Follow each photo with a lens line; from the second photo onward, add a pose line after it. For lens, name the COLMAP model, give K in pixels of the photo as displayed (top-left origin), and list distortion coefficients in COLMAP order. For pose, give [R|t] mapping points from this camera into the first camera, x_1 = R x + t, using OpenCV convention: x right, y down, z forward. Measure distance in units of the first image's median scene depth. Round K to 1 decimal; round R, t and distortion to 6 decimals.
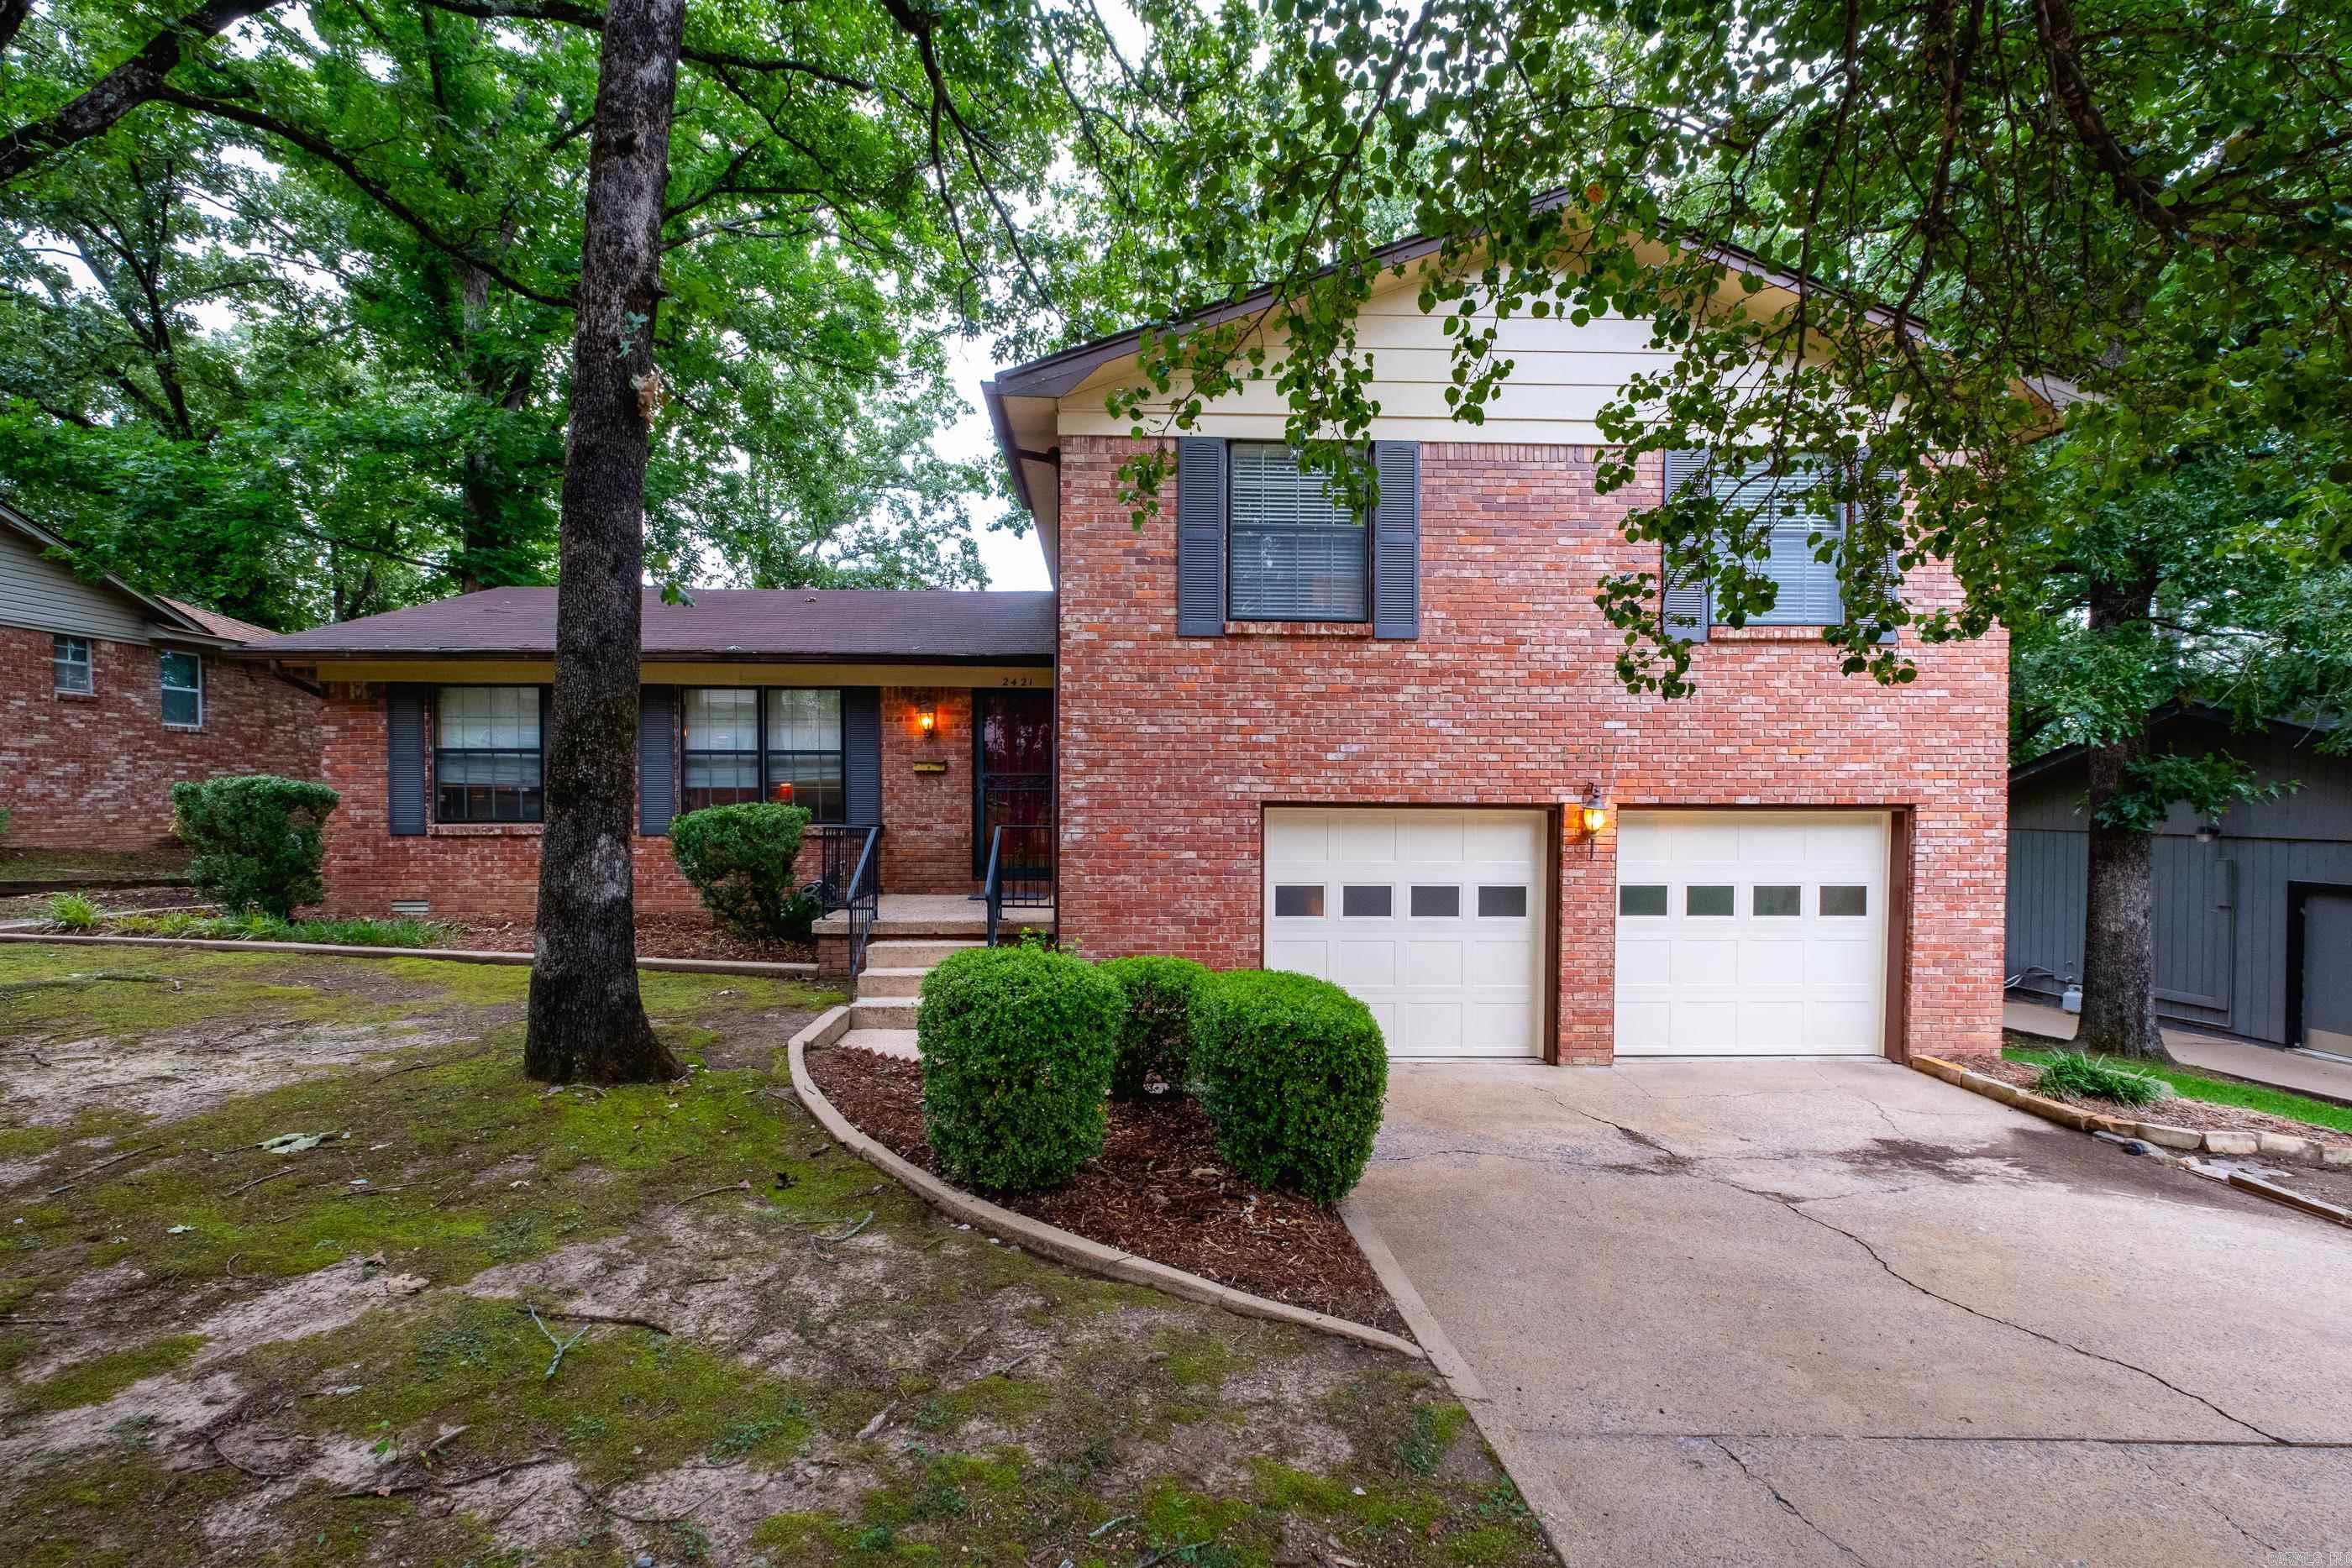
lens RADIAL K [[1017.6, 0, 1216.2], [0, 1017.6, 815.9], [0, 0, 1]] dist [0.007574, -0.005376]
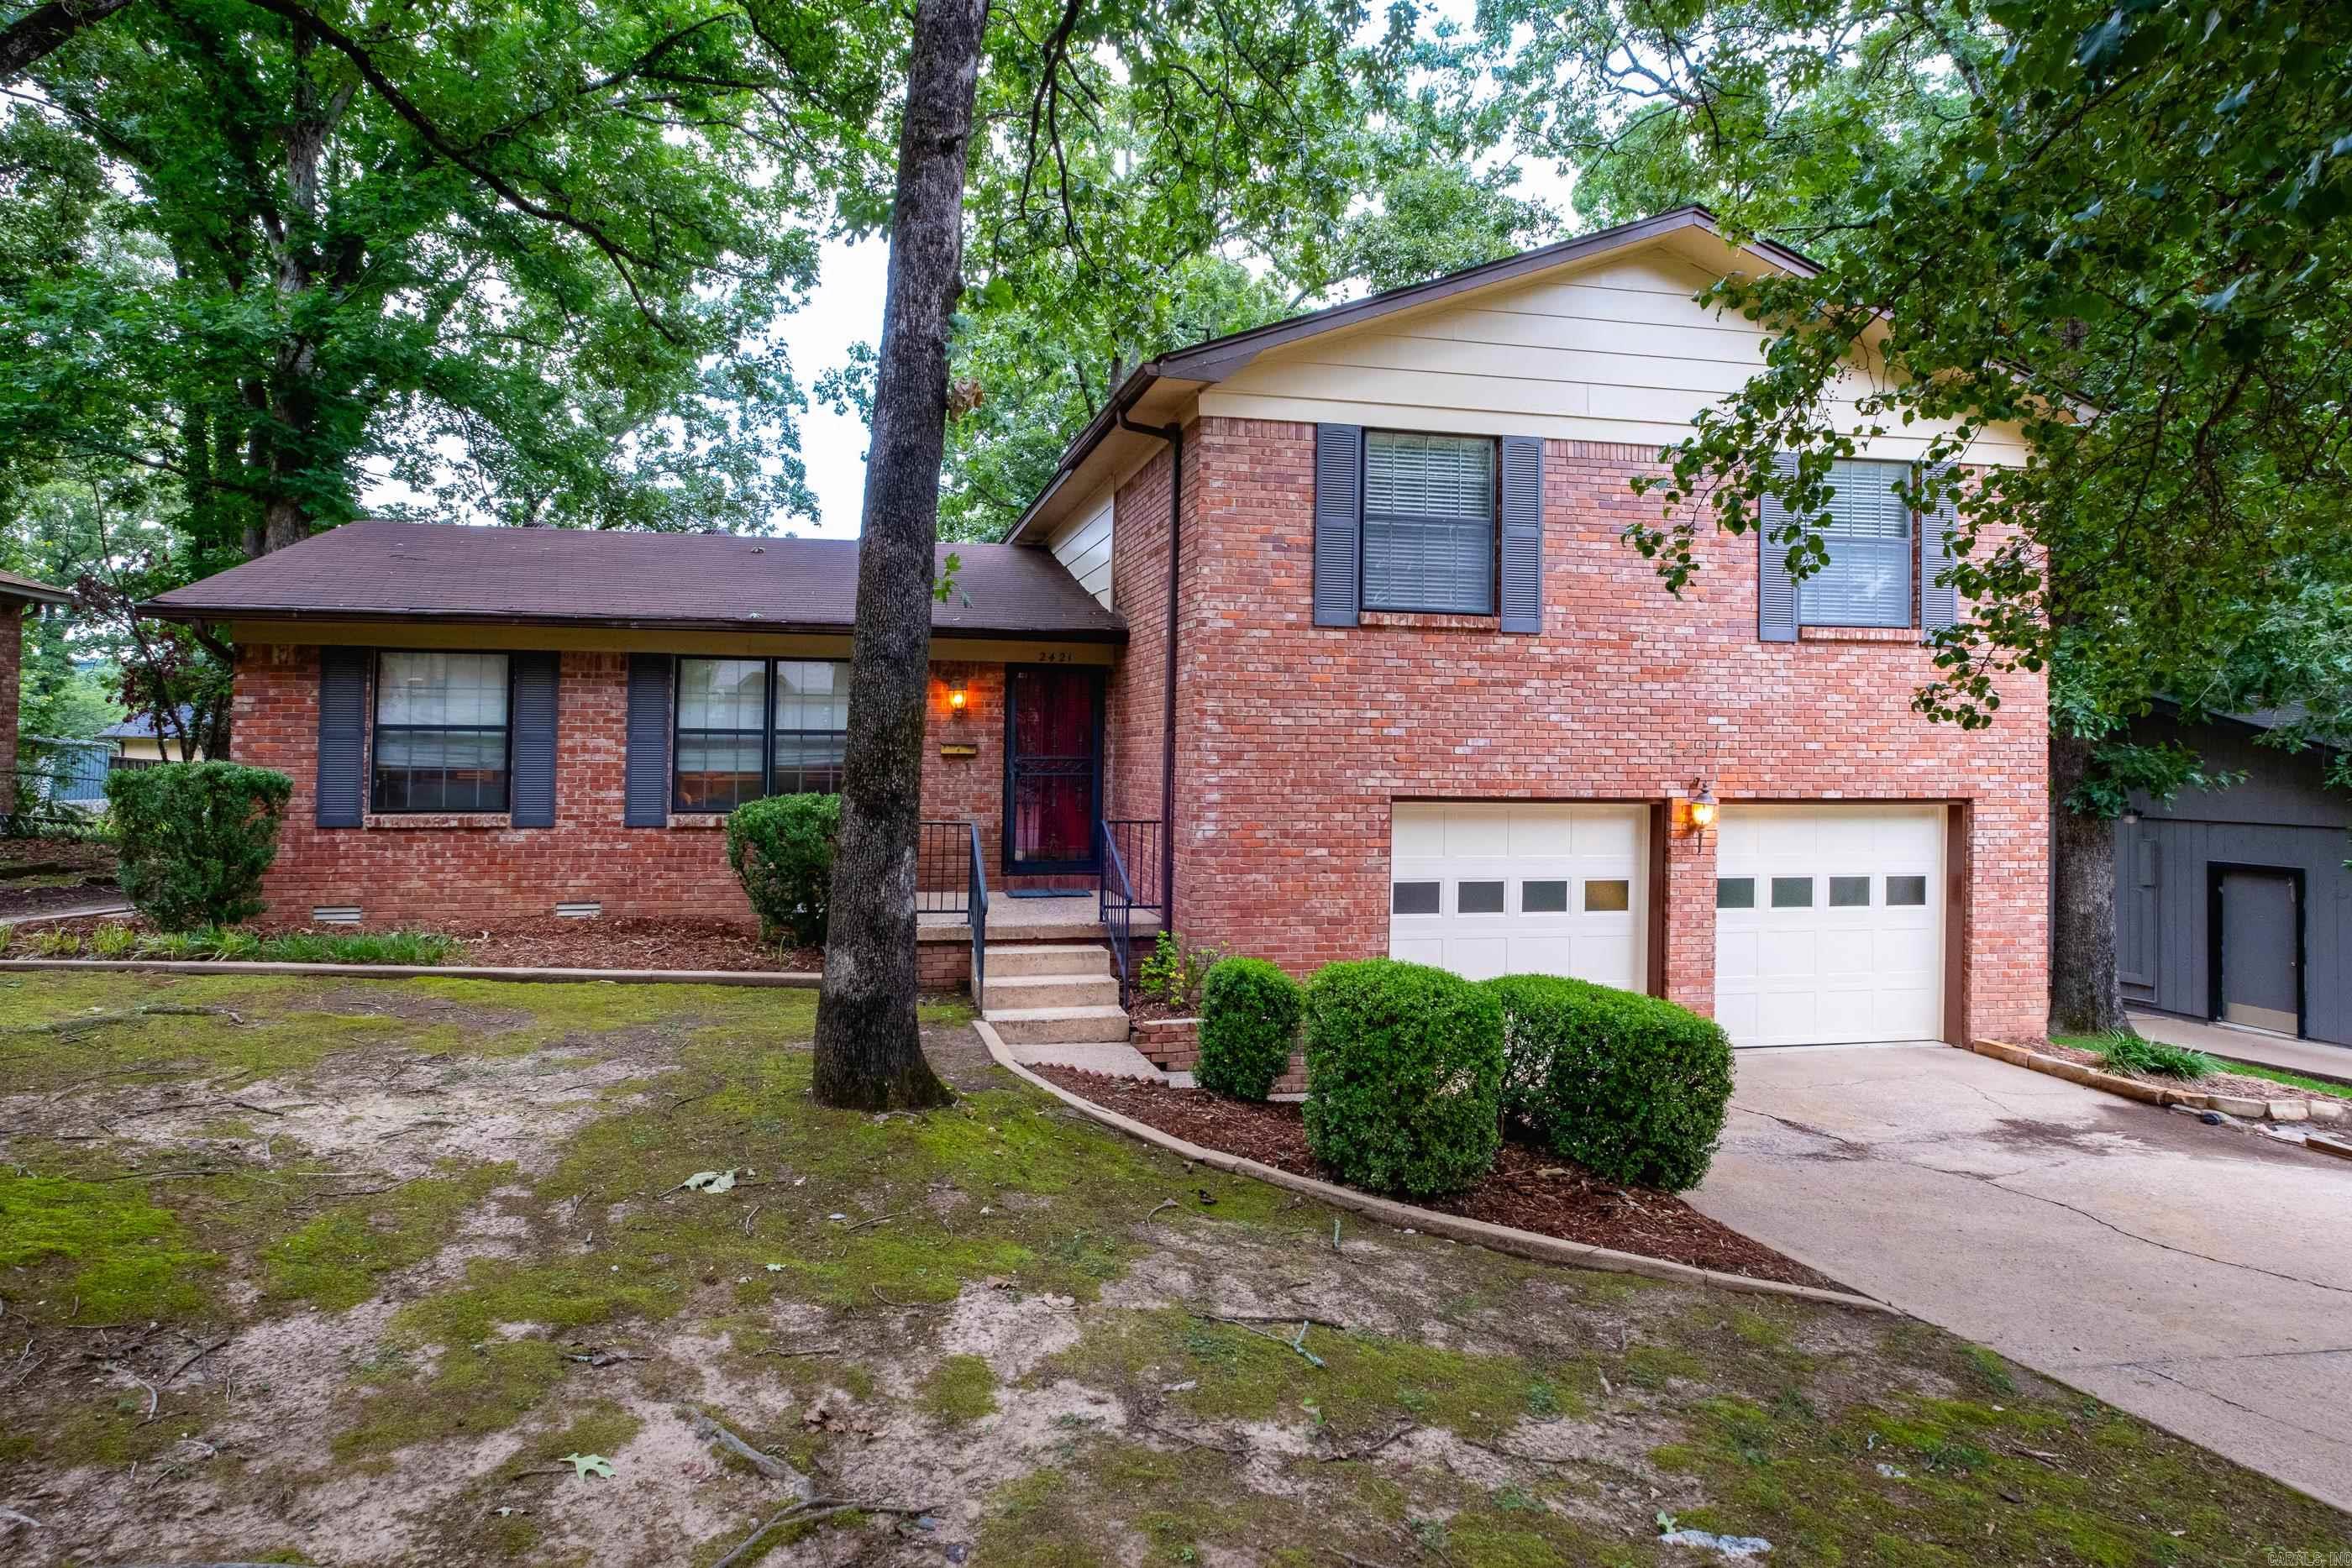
lens RADIAL K [[1274.9, 0, 991.2], [0, 1274.9, 718.9], [0, 0, 1]] dist [0.003306, -0.000218]
pose [[0.987851, 0.008702, 0.155161, -0.526583], [-0.003507, 0.999425, -0.033729, -0.046050], [-0.155366, 0.032775, 0.987313, -0.146698]]
